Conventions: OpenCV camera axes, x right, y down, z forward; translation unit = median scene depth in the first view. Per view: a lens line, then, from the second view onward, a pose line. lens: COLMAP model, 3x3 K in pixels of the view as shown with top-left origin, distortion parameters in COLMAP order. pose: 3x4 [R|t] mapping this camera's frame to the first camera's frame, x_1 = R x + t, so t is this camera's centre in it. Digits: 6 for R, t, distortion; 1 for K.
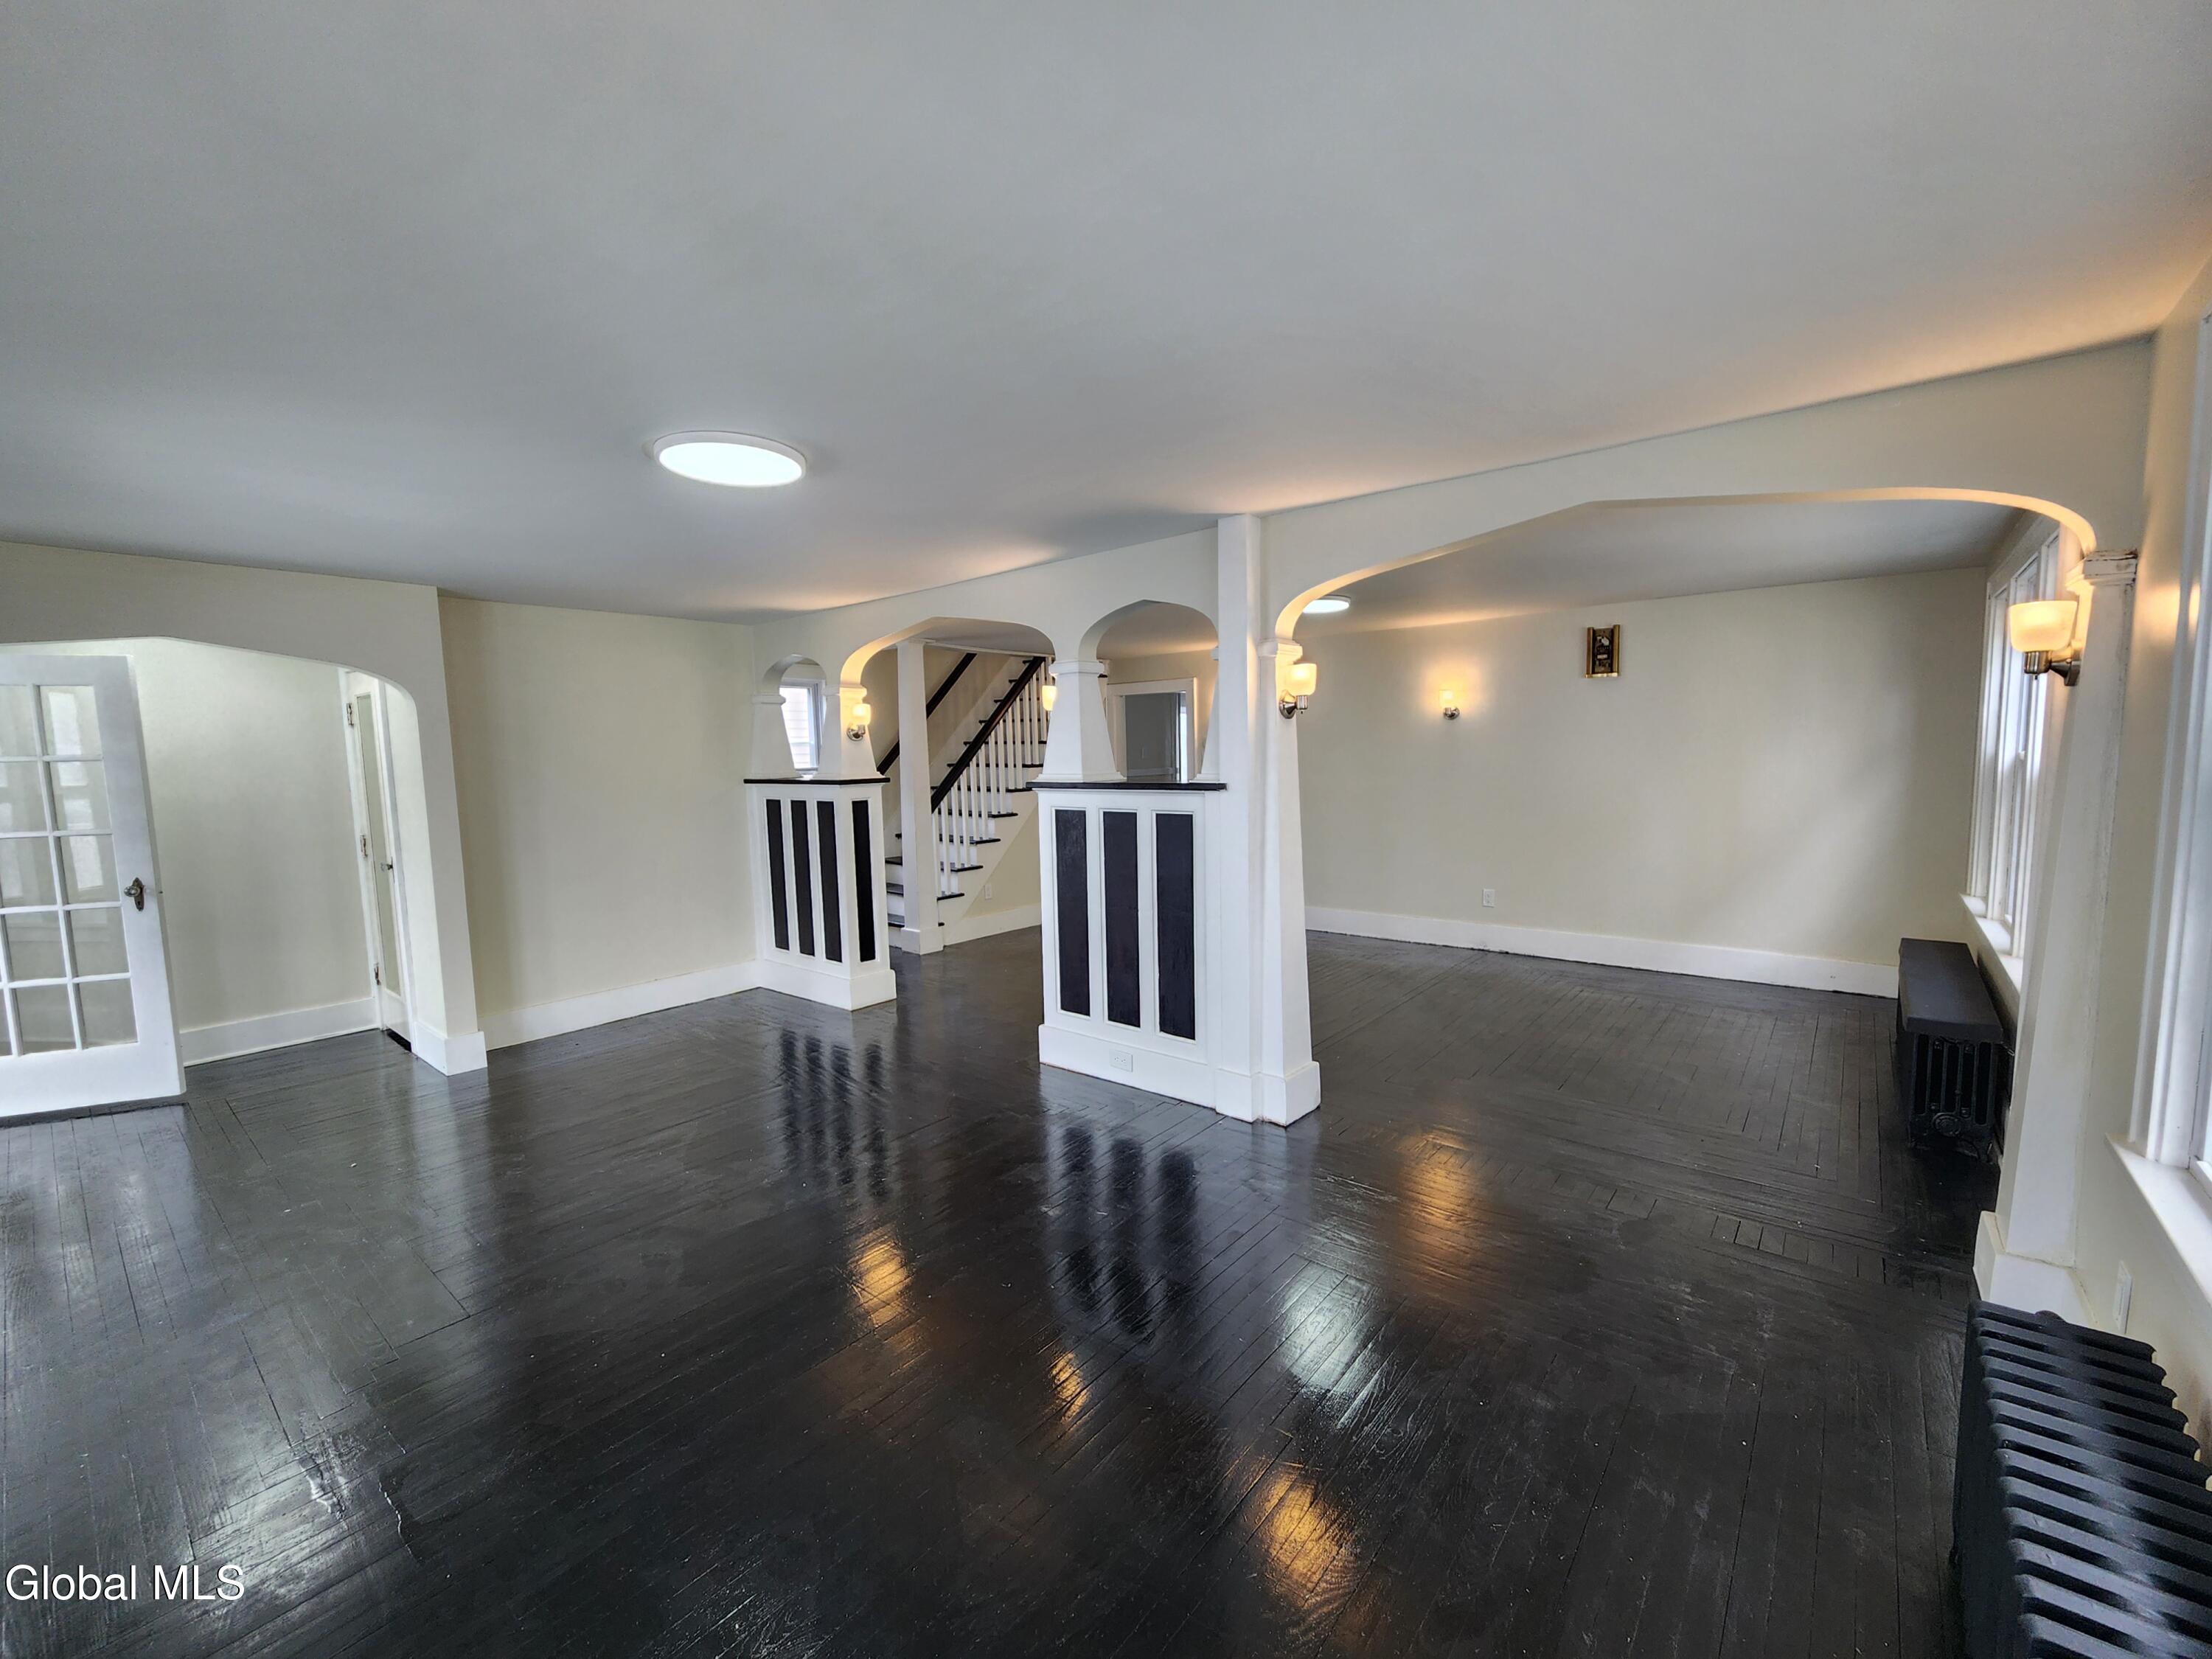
lens RADIAL K [[910.5, 0, 1091.1], [0, 910.5, 841.0], [0, 0, 1]] dist [-0.006720, 0.002433]
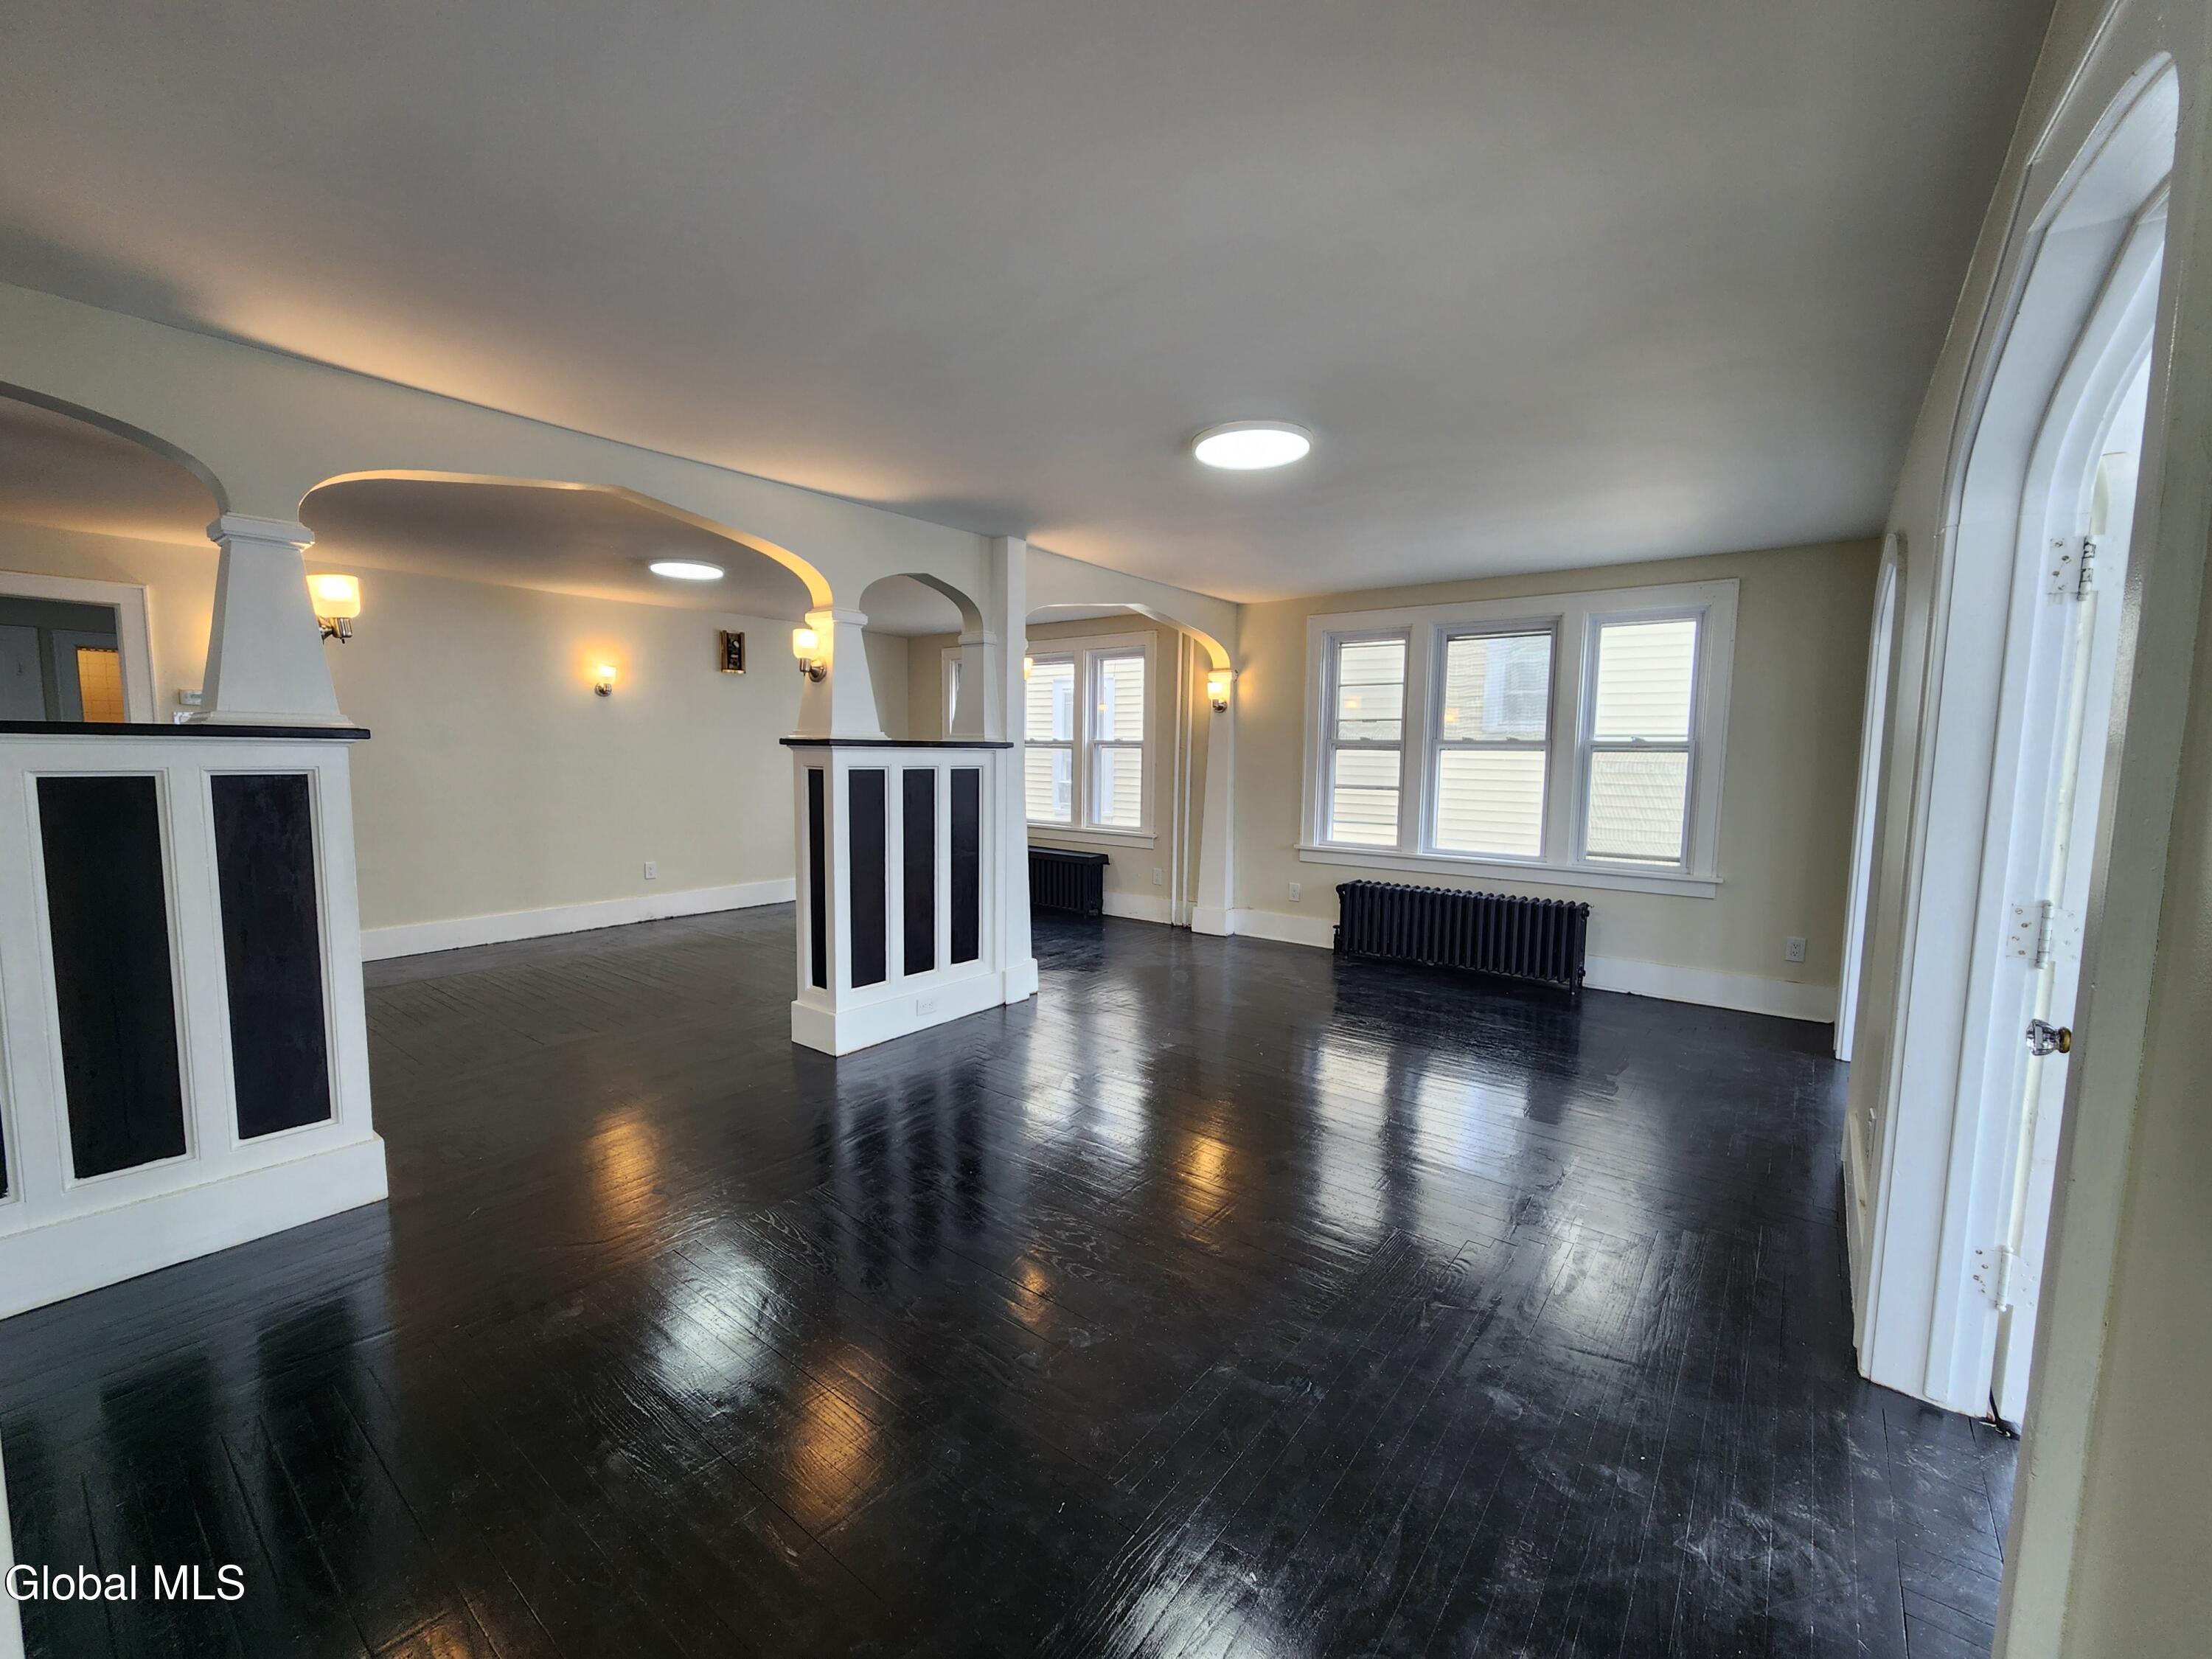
lens RADIAL K [[910.5, 0, 1100.6], [0, 910.5, 837.0], [0, 0, 1]] dist [-0.006720, 0.002433]
pose [[-0.040247, -0.073492, 0.996483, -0.961628], [0.086729, 0.993271, 0.076758, -0.015343], [-0.995419, 0.089513, -0.033603, 0.779787]]
